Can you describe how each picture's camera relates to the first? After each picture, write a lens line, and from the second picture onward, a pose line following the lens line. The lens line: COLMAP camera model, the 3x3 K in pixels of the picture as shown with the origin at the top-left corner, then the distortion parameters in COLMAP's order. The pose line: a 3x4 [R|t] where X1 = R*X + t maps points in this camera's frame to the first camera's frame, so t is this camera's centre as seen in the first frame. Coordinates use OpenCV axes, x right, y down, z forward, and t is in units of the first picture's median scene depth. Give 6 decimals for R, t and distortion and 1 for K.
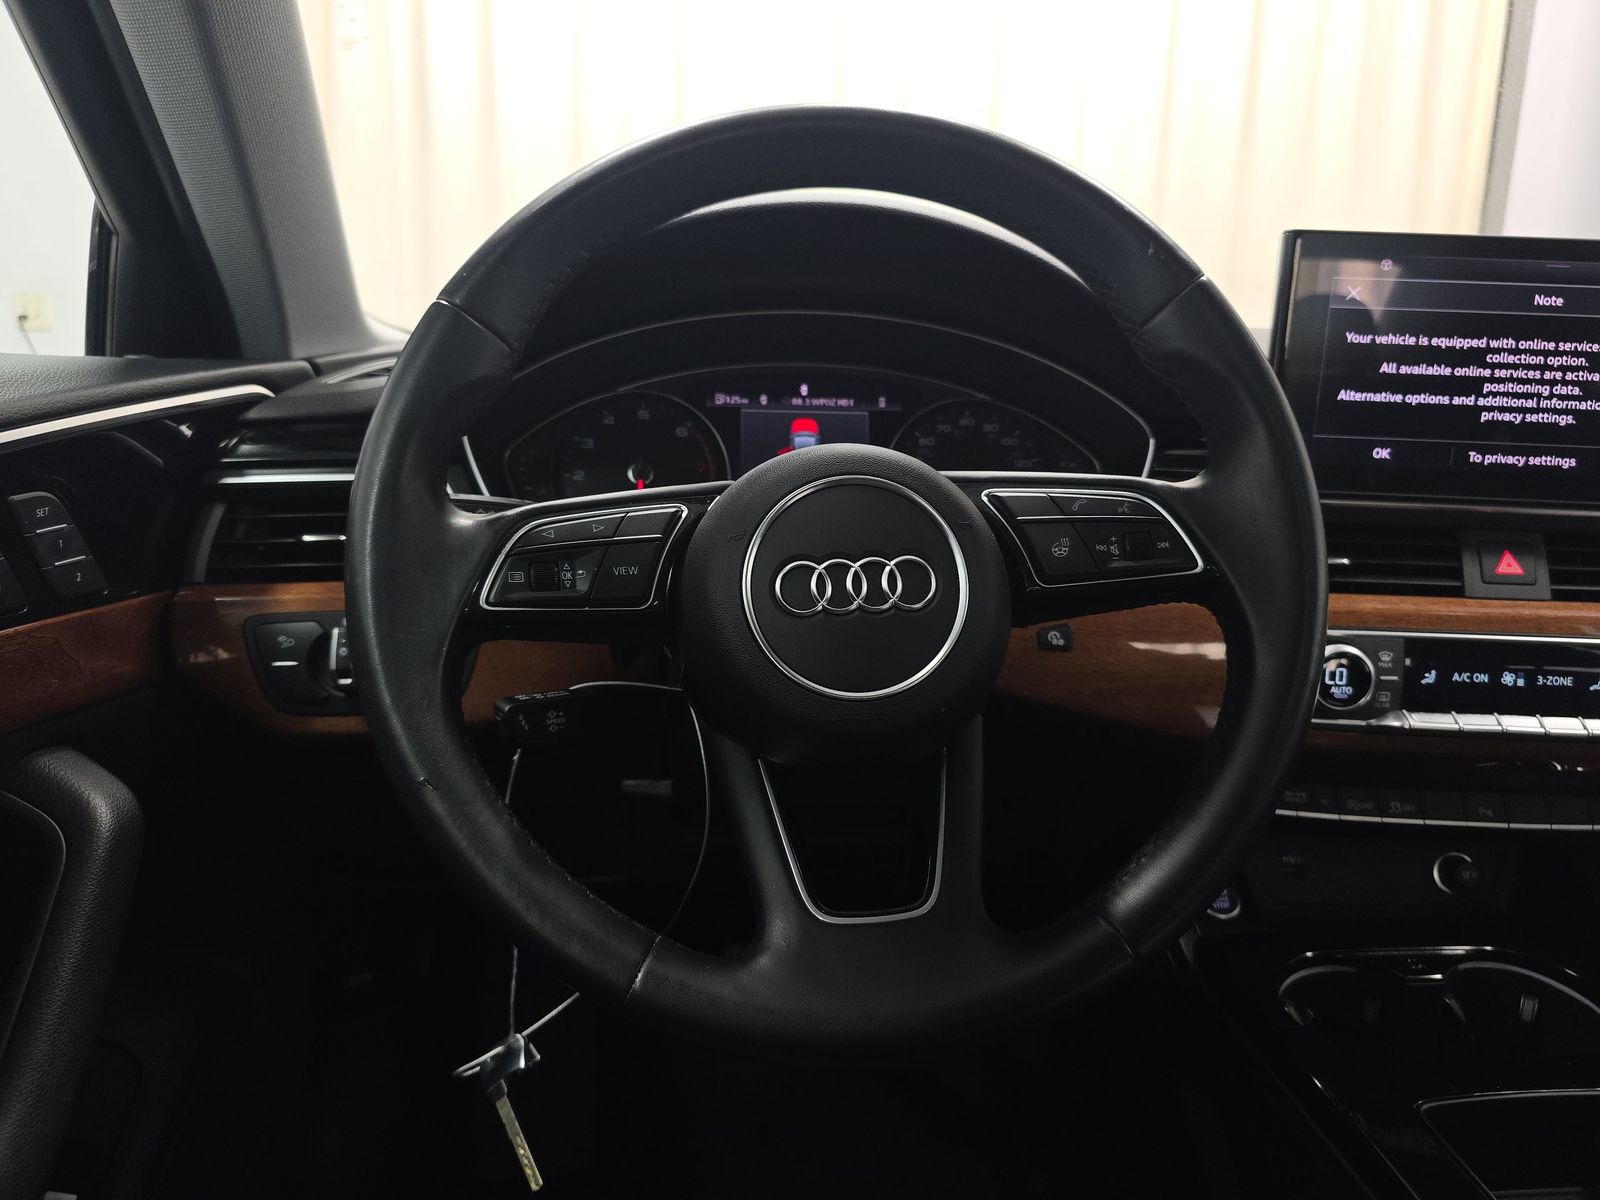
lens RADIAL K [[1085.9, 0, 791.5], [0, 1085.9, 601.5], [0, 0, 1]] dist [0.017559, -0.001931]
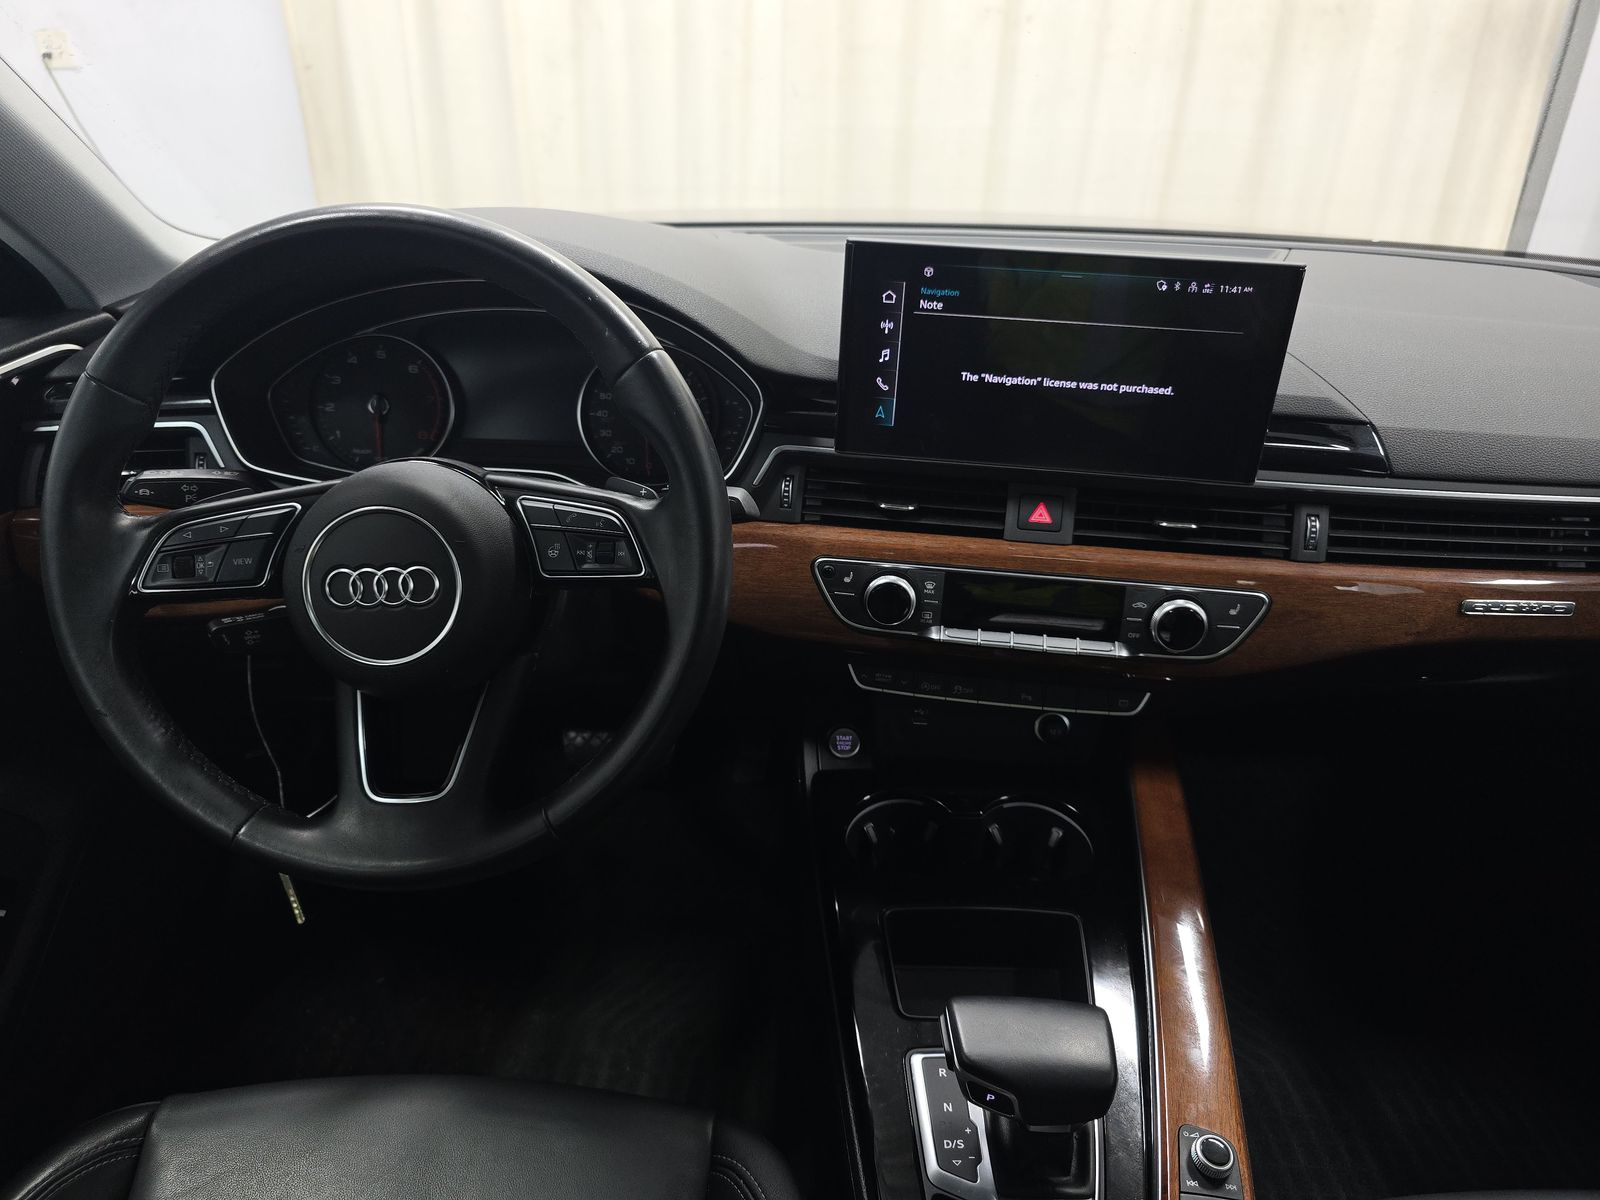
lens RADIAL K [[1085.9, 0, 799.5], [0, 1085.9, 591.0], [0, 0, 1]] dist [0.017559, -0.001931]
pose [[0.995828, 0.038240, -0.082850, 0.578320], [-0.015759, 0.966383, 0.256625, -0.307717], [0.089879, -0.254249, 0.962953, -0.270658]]
